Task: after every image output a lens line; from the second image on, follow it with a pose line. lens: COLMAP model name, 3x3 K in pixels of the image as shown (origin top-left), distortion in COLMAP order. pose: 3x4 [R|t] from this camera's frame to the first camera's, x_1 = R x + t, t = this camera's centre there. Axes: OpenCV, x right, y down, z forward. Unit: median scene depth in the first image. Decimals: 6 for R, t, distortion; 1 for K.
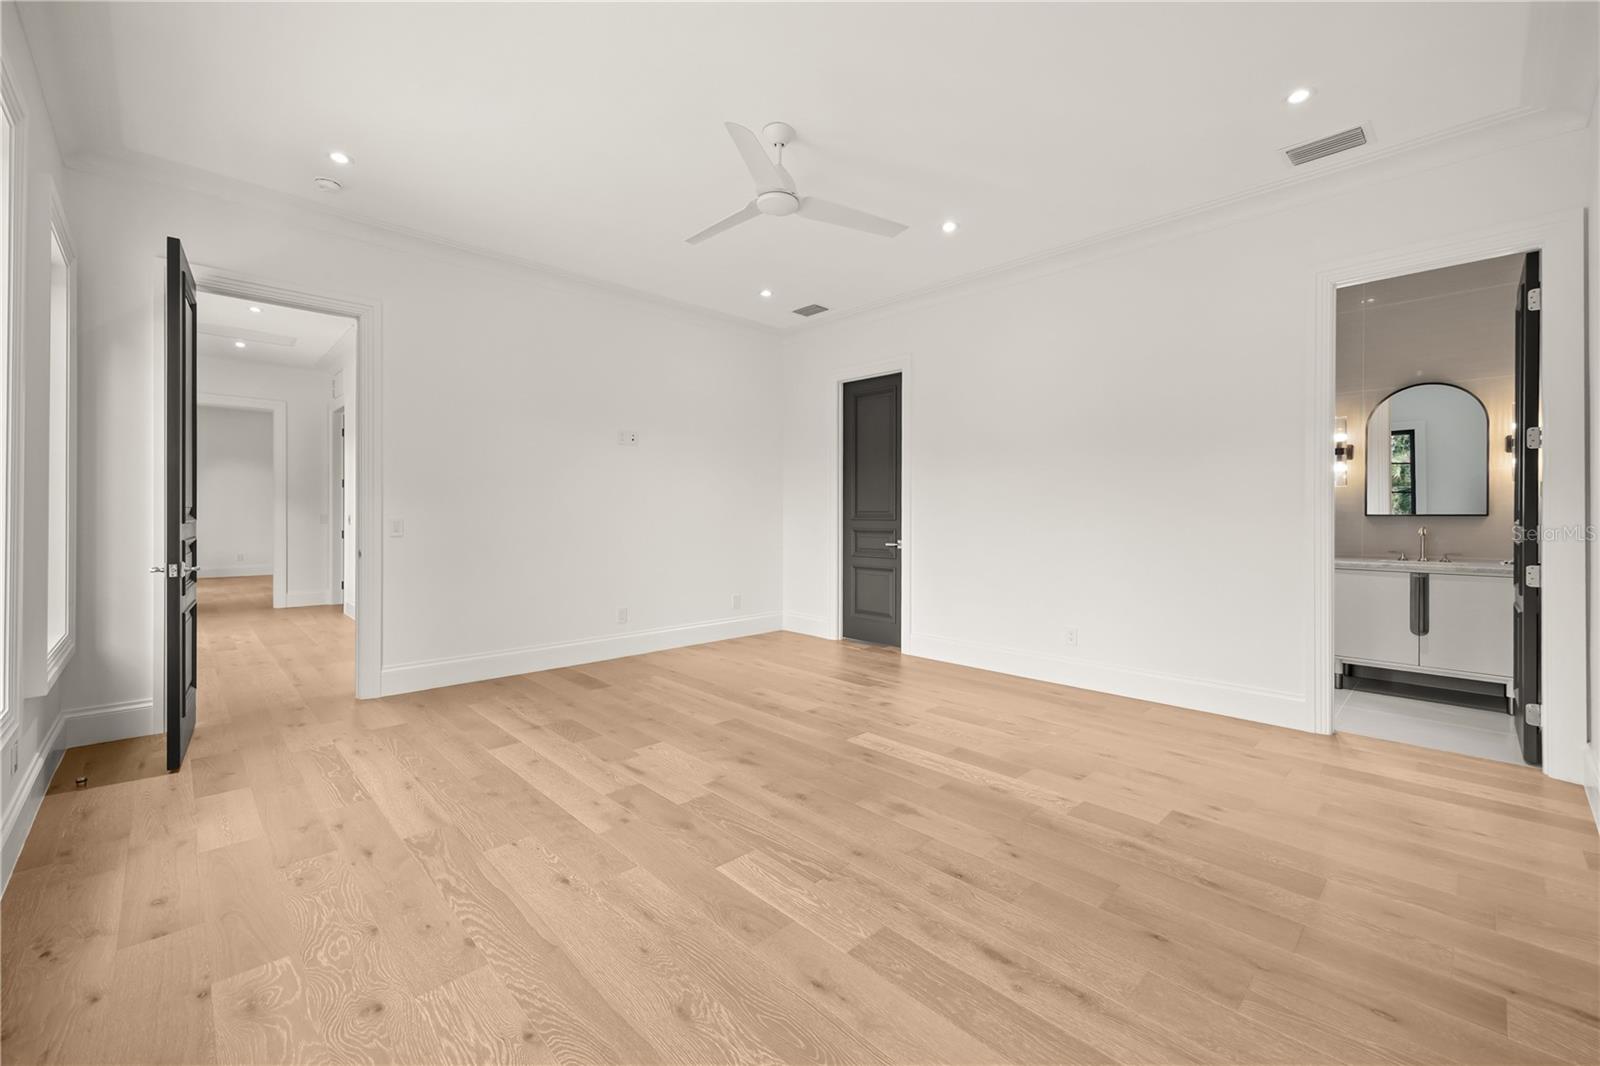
lens RADIAL K [[627.4, 0, 800.7], [0, 627.4, 518.8], [0, 0, 1]] dist [0.010011, 0.000141]
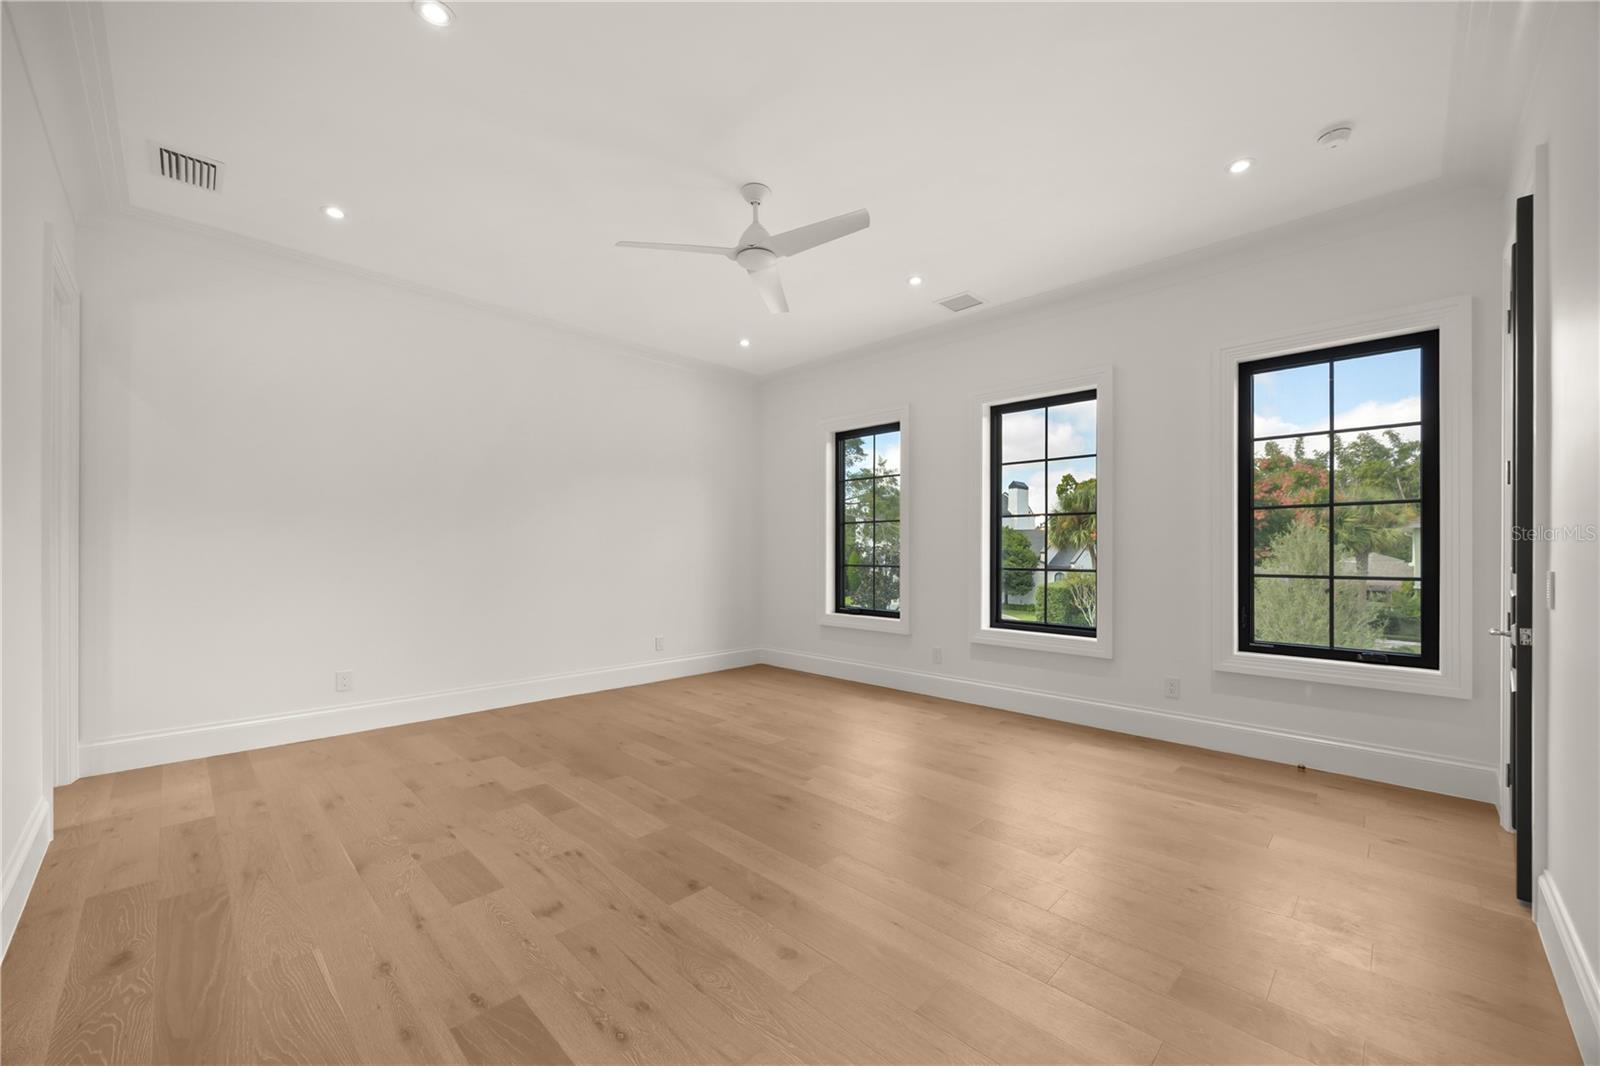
lens RADIAL K [[627.4, 0, 802.4], [0, 627.4, 544.0], [0, 0, 1]] dist [0.010011, 0.000141]
pose [[-0.999442, -0.005489, -0.032940, -0.085884], [-0.005680, 0.999968, 0.005715, -0.033166], [0.032908, 0.005899, -0.999441, 2.116059]]
